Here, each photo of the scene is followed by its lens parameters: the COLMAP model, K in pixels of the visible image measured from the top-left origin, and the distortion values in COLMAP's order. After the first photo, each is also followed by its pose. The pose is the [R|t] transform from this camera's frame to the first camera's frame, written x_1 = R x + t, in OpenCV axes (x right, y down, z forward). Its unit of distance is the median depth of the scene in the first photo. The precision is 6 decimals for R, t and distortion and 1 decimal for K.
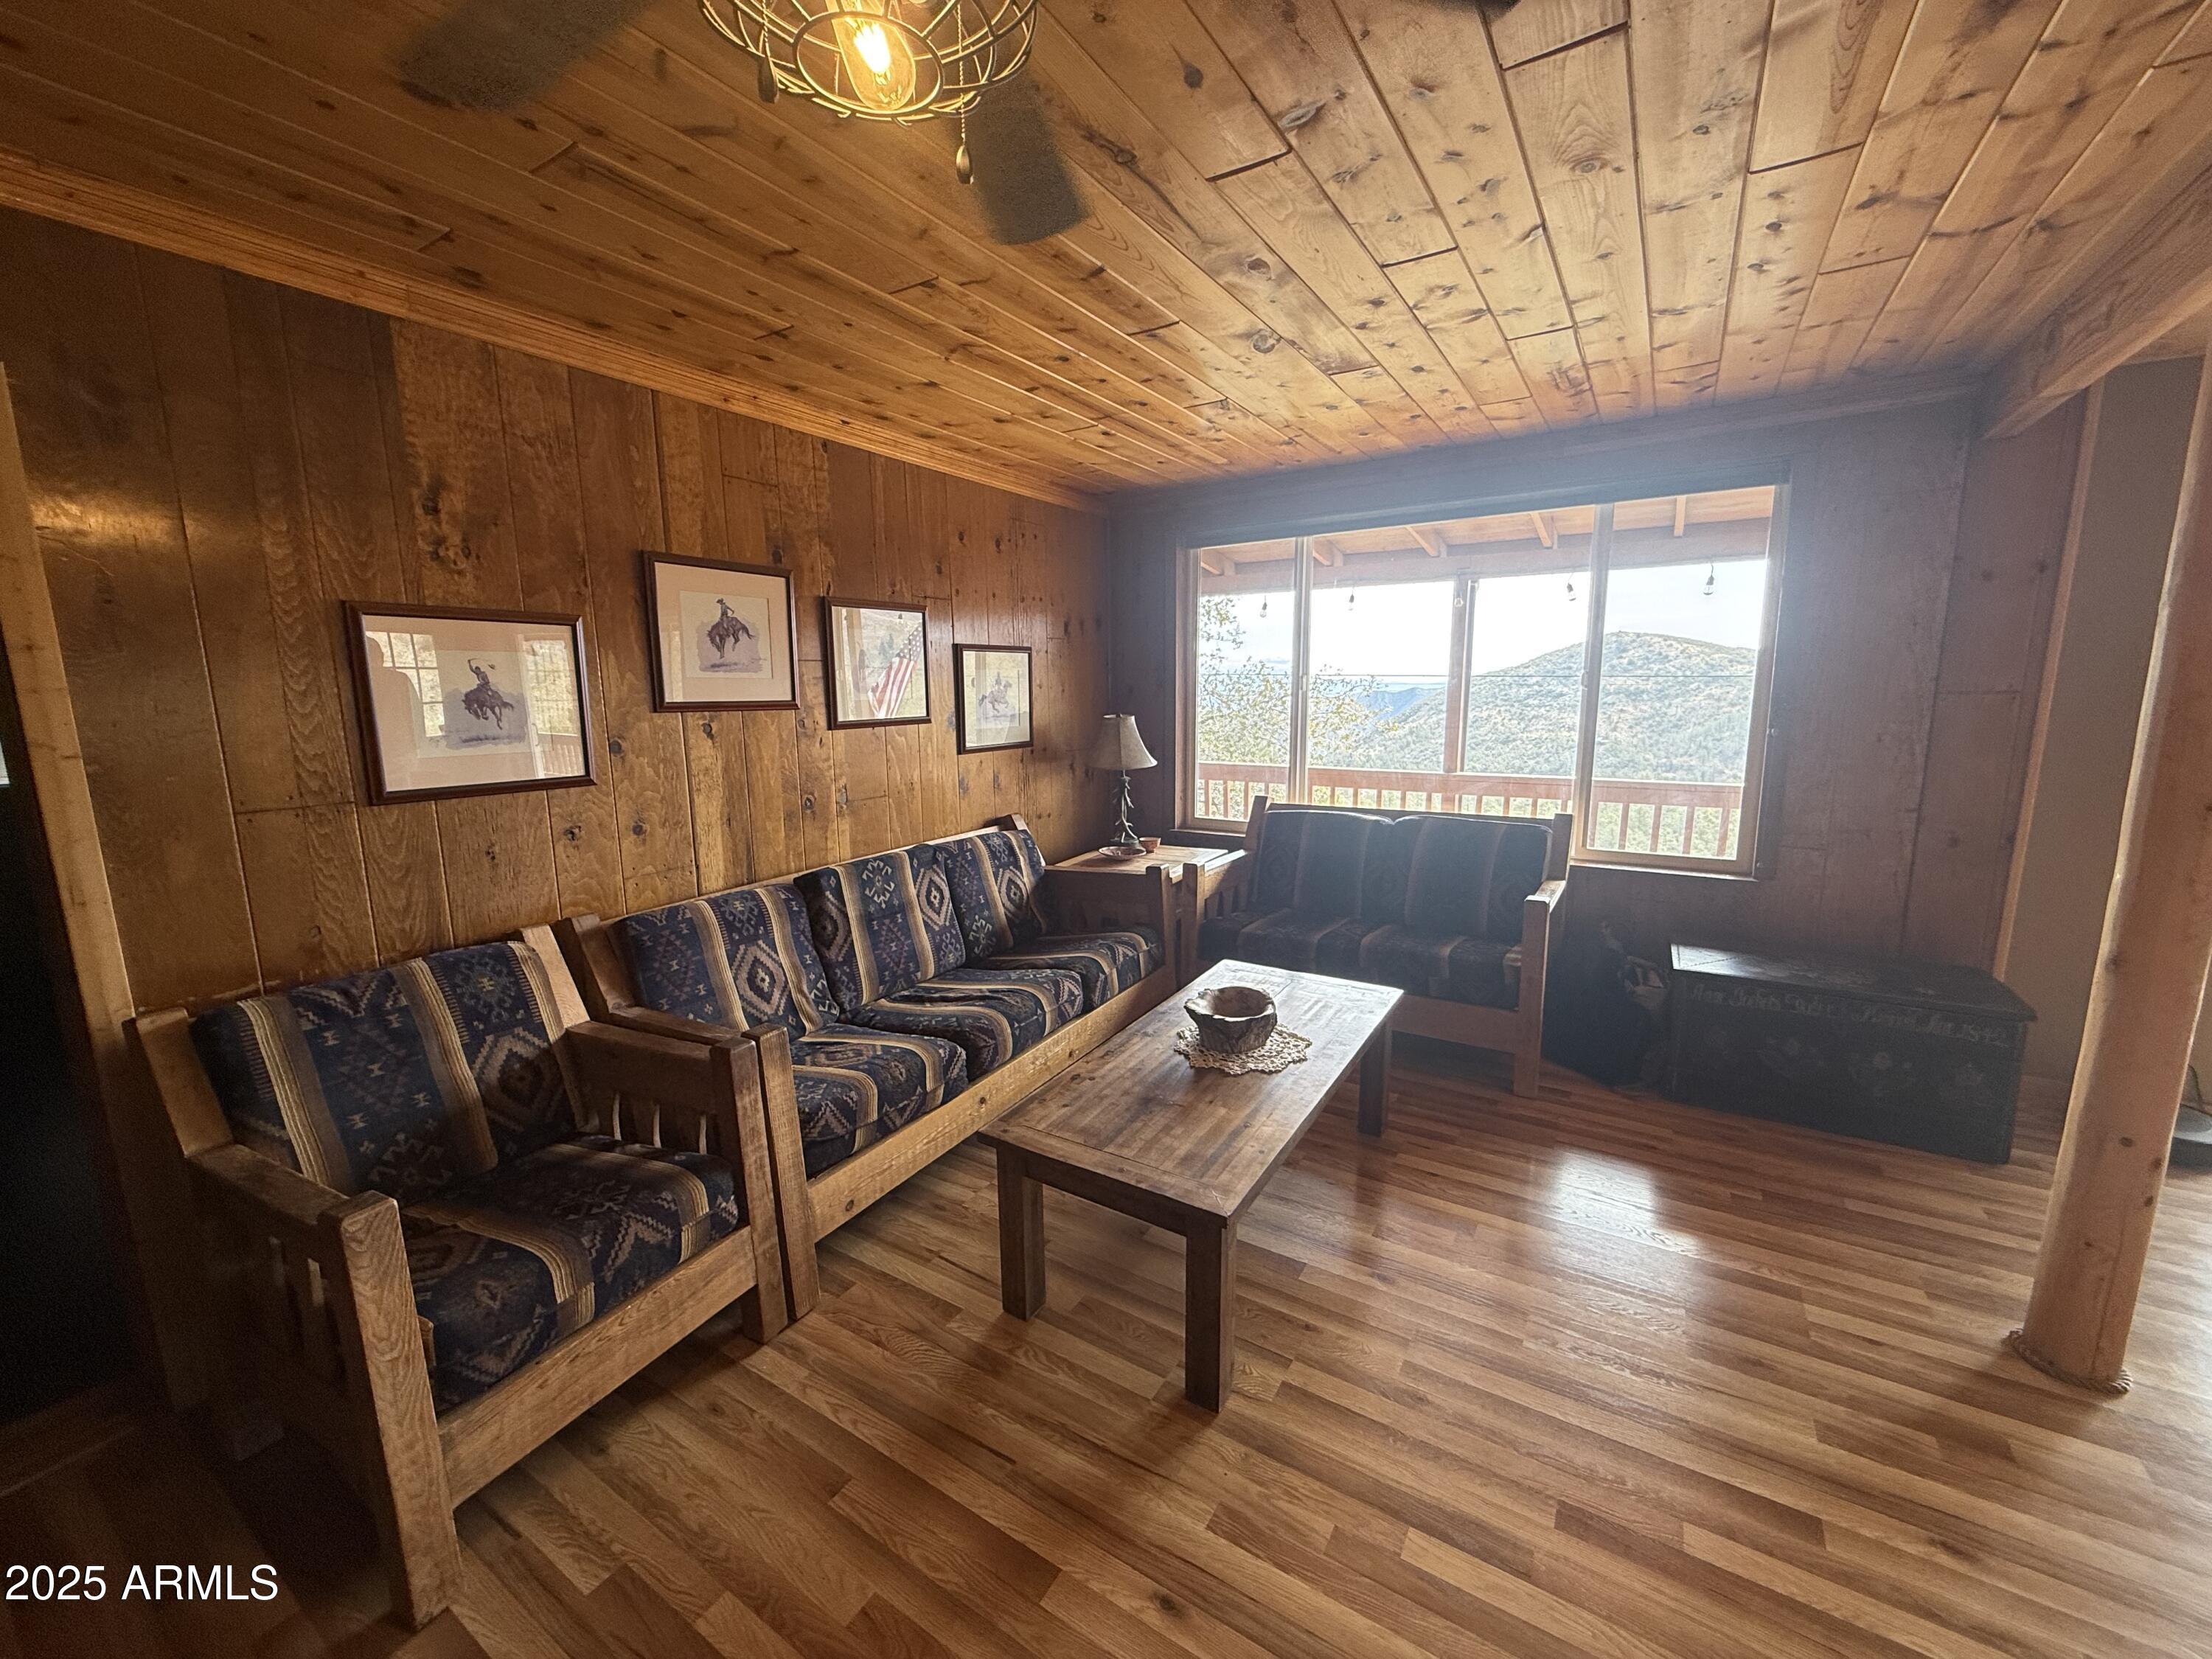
lens RADIAL K [[880.0, 0, 1103.4], [0, 880.0, 824.6], [0, 0, 1]] dist [-0.001506, 0.000506]
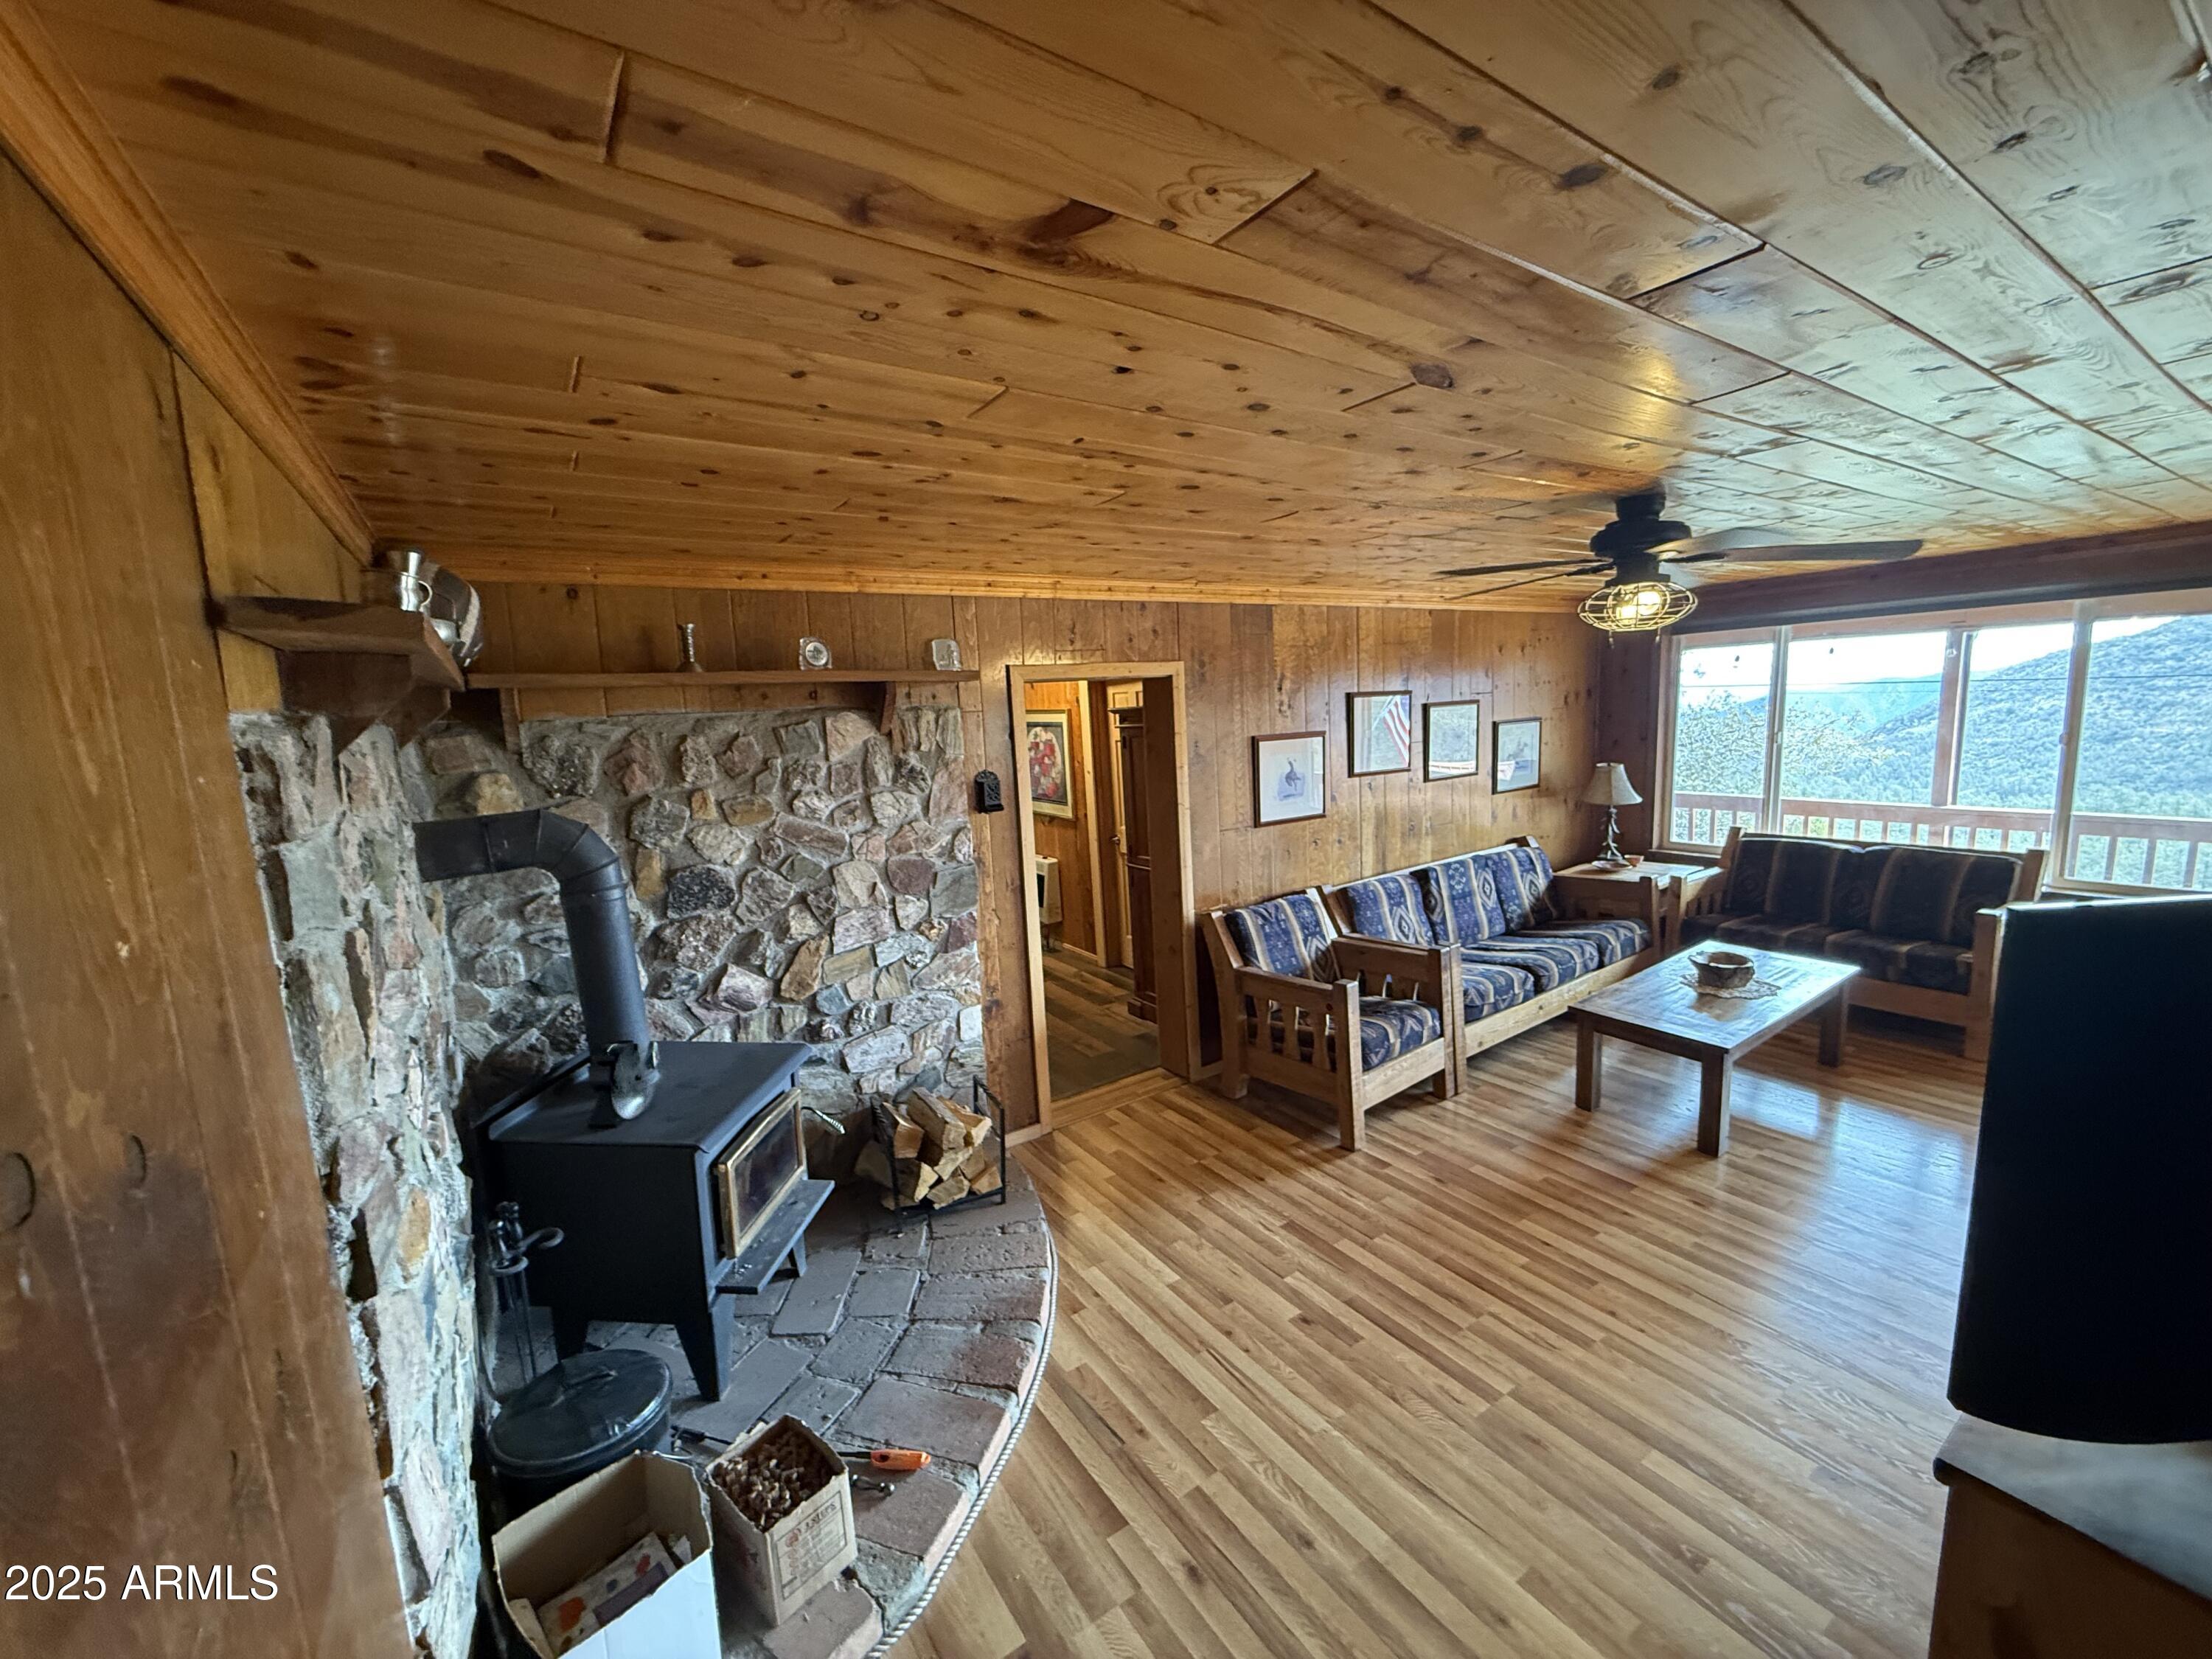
lens RADIAL K [[880.0, 0, 1099.0], [0, 880.0, 827.6], [0, 0, 1]] dist [-0.001506, 0.000506]
pose [[0.910707, 0.026020, -0.412233, -0.216299], [-0.027698, 0.999615, 0.001904, -0.012157], [0.412123, 0.009684, 0.911077, -0.867364]]
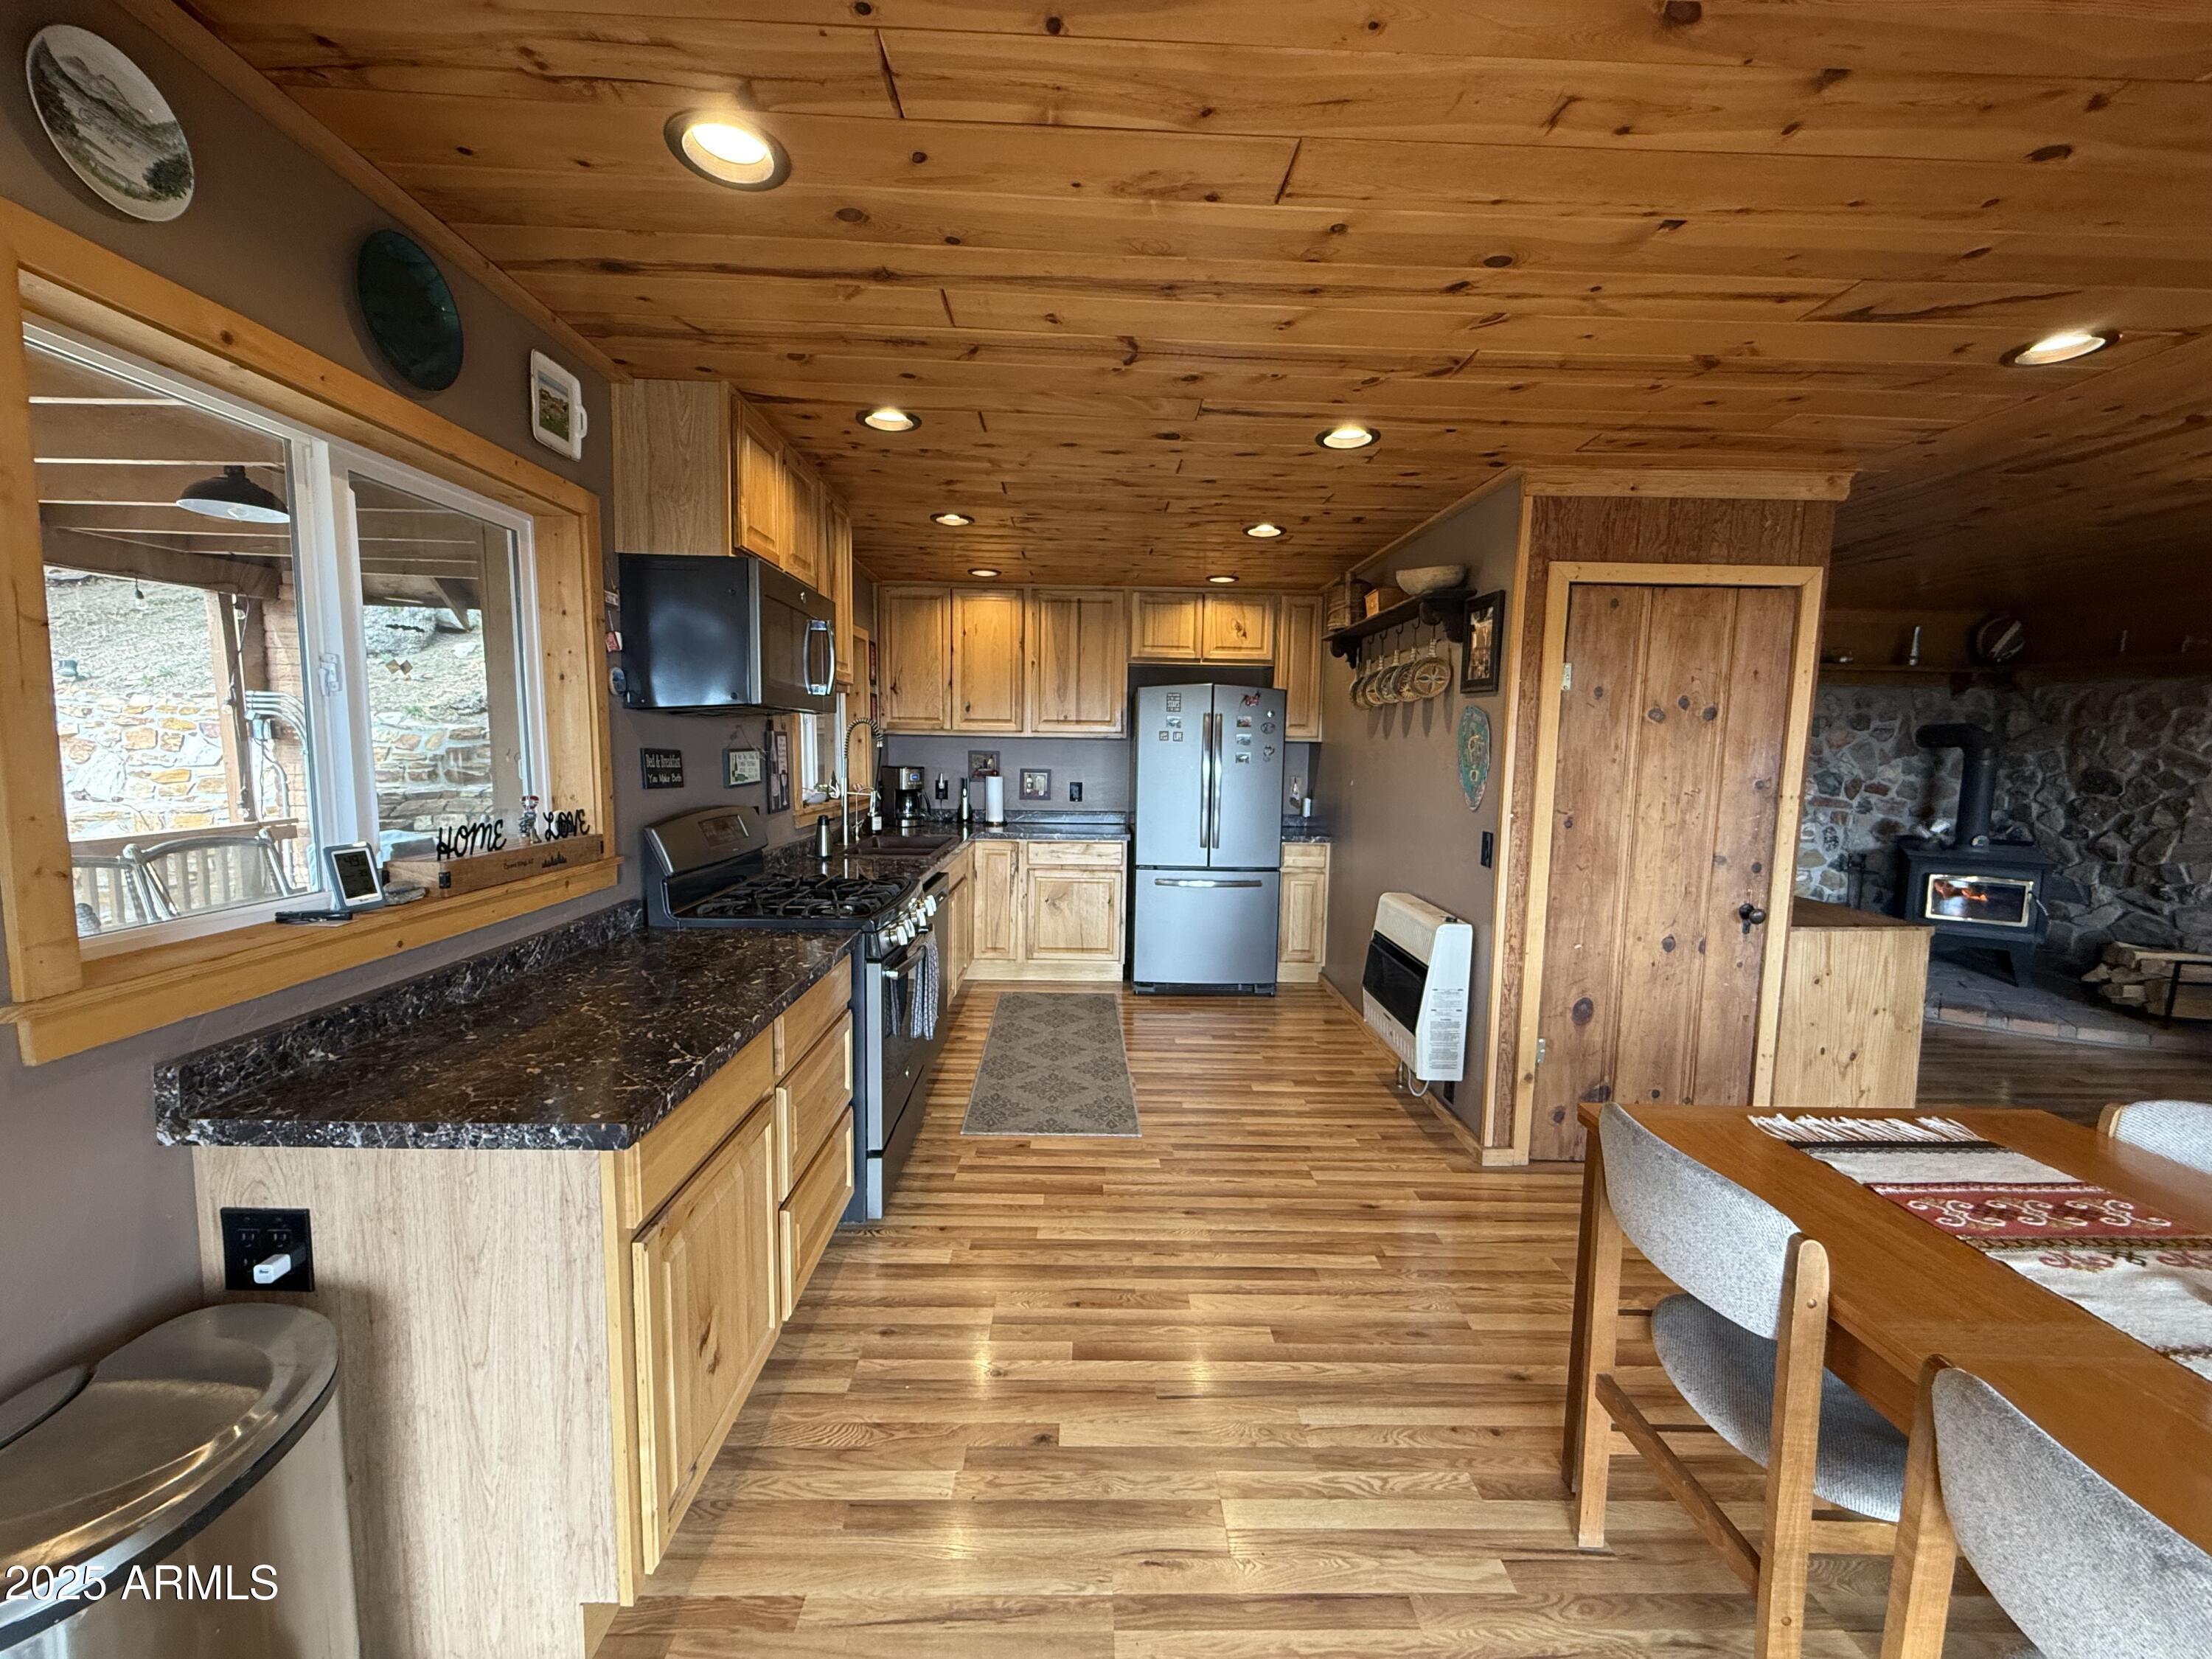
lens RADIAL K [[880.0, 0, 1100.7], [0, 880.0, 821.6], [0, 0, 1]] dist [-0.001506, 0.000506]
pose [[-0.841691, 0.053739, -0.537279, 1.765091], [-0.086441, 0.968791, 0.232316, -0.093481], [0.532996, 0.241982, -0.810778, 0.352406]]
